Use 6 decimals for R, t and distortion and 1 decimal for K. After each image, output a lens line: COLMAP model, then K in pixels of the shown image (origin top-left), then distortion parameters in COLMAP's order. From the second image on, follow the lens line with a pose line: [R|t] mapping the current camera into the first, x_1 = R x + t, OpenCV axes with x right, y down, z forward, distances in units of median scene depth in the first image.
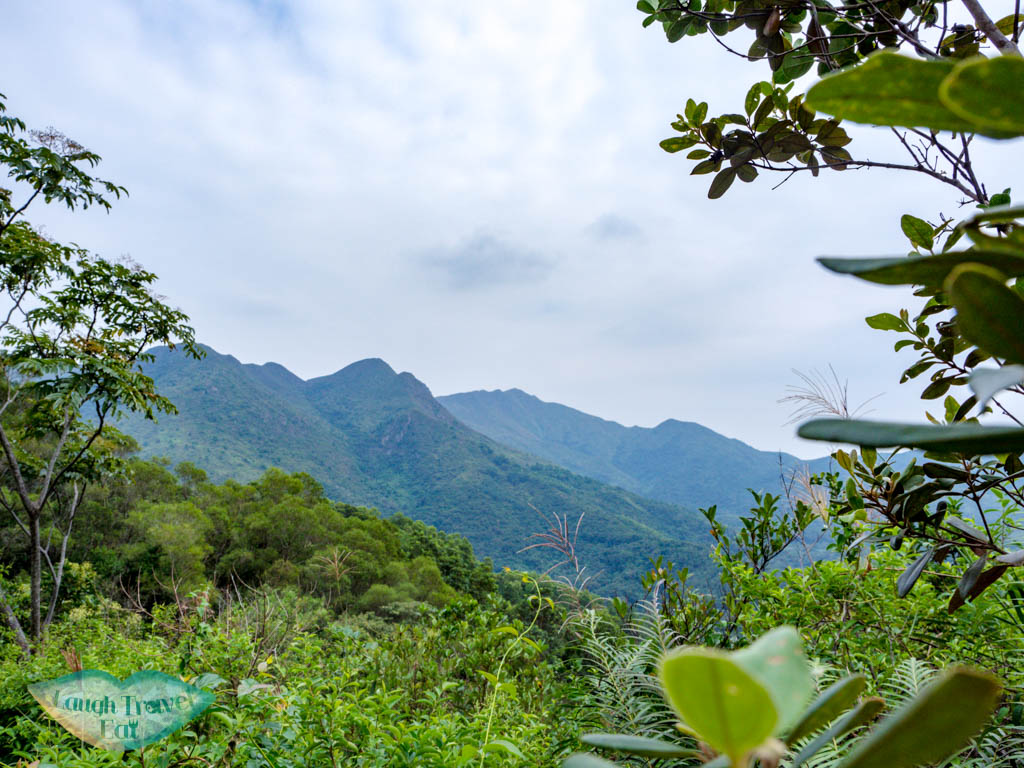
lens RADIAL K [[726.9, 0, 512.0], [0, 726.9, 384.0], [0, 0, 1]] dist [-0.005096, 0.001860]
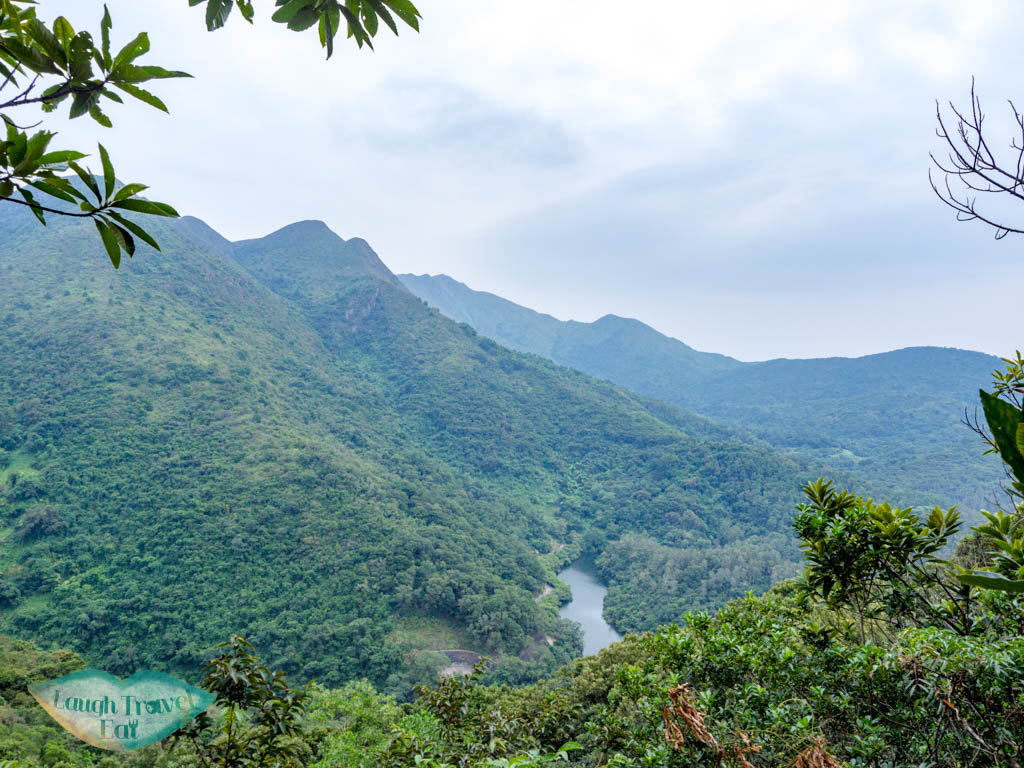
lens RADIAL K [[726.9, 0, 512.0], [0, 726.9, 384.0], [0, 0, 1]] dist [-0.005096, 0.001860]
pose [[0.989297, 0.035333, 0.141574, -0.106291], [-0.055219, 0.988737, 0.139104, 0.031241], [-0.135065, -0.145433, 0.980105, 0.155563]]
